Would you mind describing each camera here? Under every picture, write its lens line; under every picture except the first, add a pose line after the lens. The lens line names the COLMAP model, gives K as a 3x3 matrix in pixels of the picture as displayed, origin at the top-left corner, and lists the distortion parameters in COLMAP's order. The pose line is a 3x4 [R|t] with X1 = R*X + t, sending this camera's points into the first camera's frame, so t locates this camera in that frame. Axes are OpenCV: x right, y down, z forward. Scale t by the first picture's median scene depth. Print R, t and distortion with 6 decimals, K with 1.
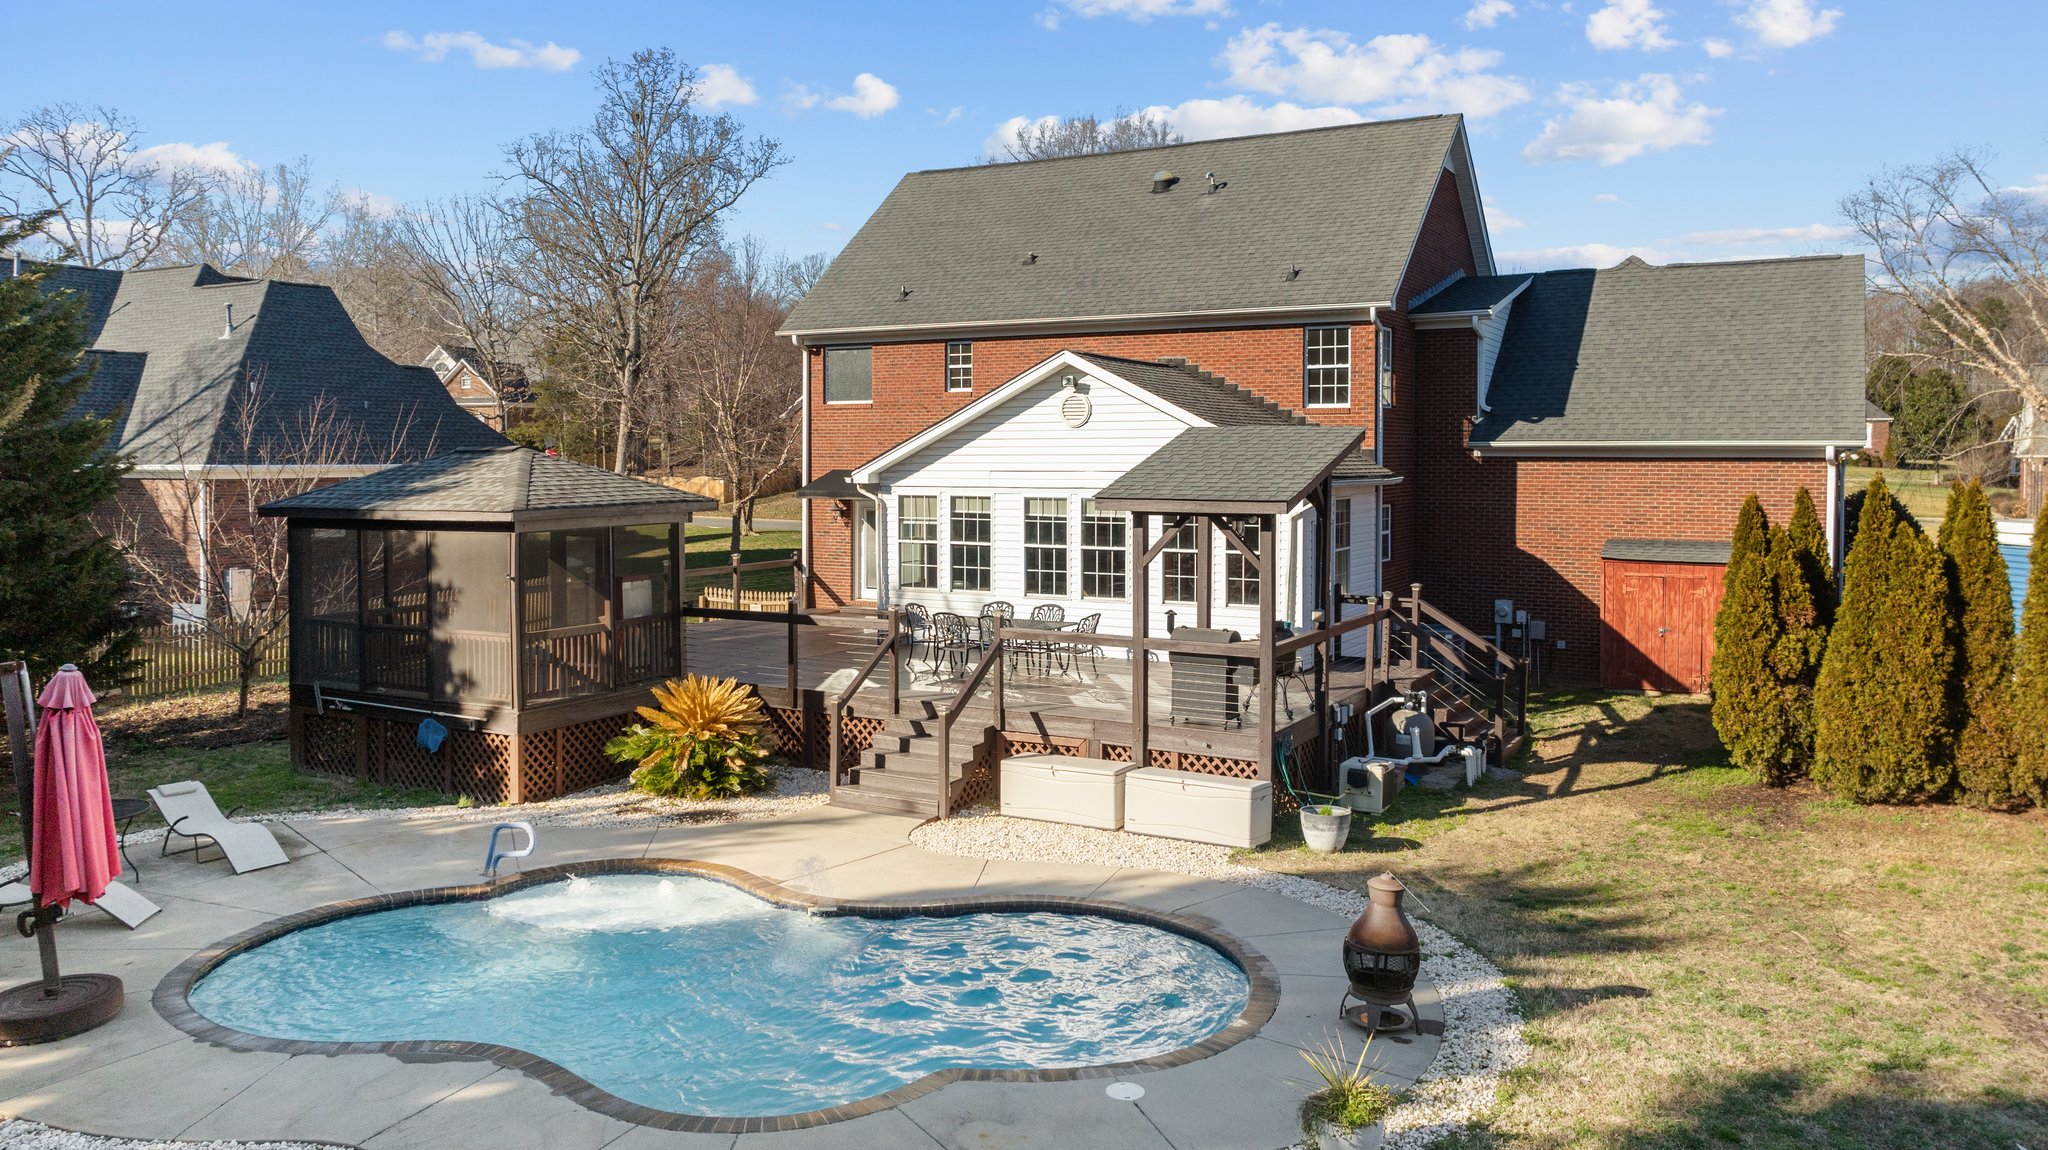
lens RADIAL K [[1472.8, 0, 1021.4], [0, 1472.8, 478.9], [0, 0, 1]] dist [-0.018576, 0.003286]
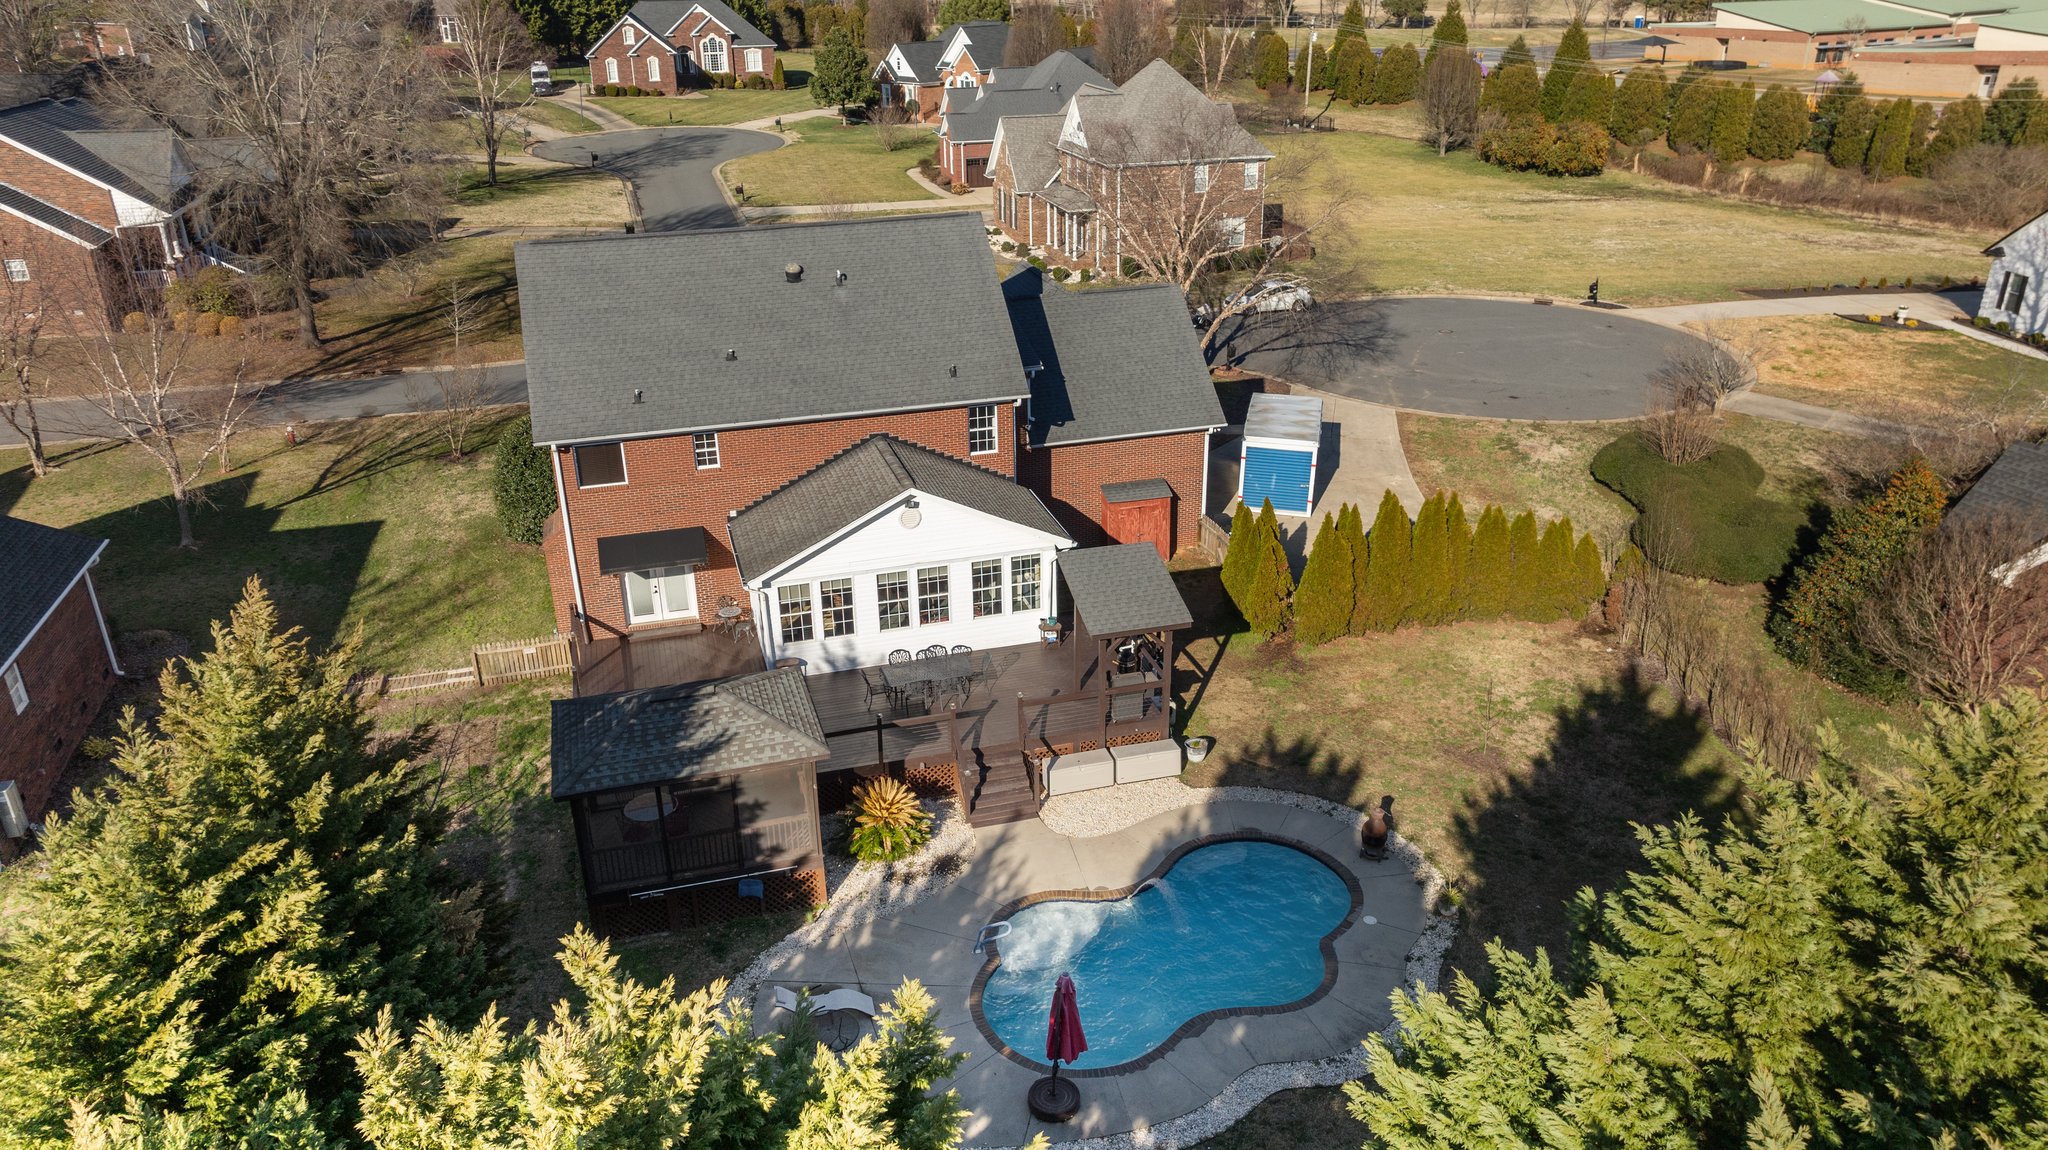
lens RADIAL K [[1452.1, 0, 1031.0], [0, 1452.1, 545.2], [0, 0, 1]] dist [-0.012546, -0.000563]
pose [[0.699039, -0.284584, 0.656016, -1.104295], [0.027651, 0.927469, 0.372877, -0.731643], [-0.714549, -0.242516, 0.656206, -0.134926]]
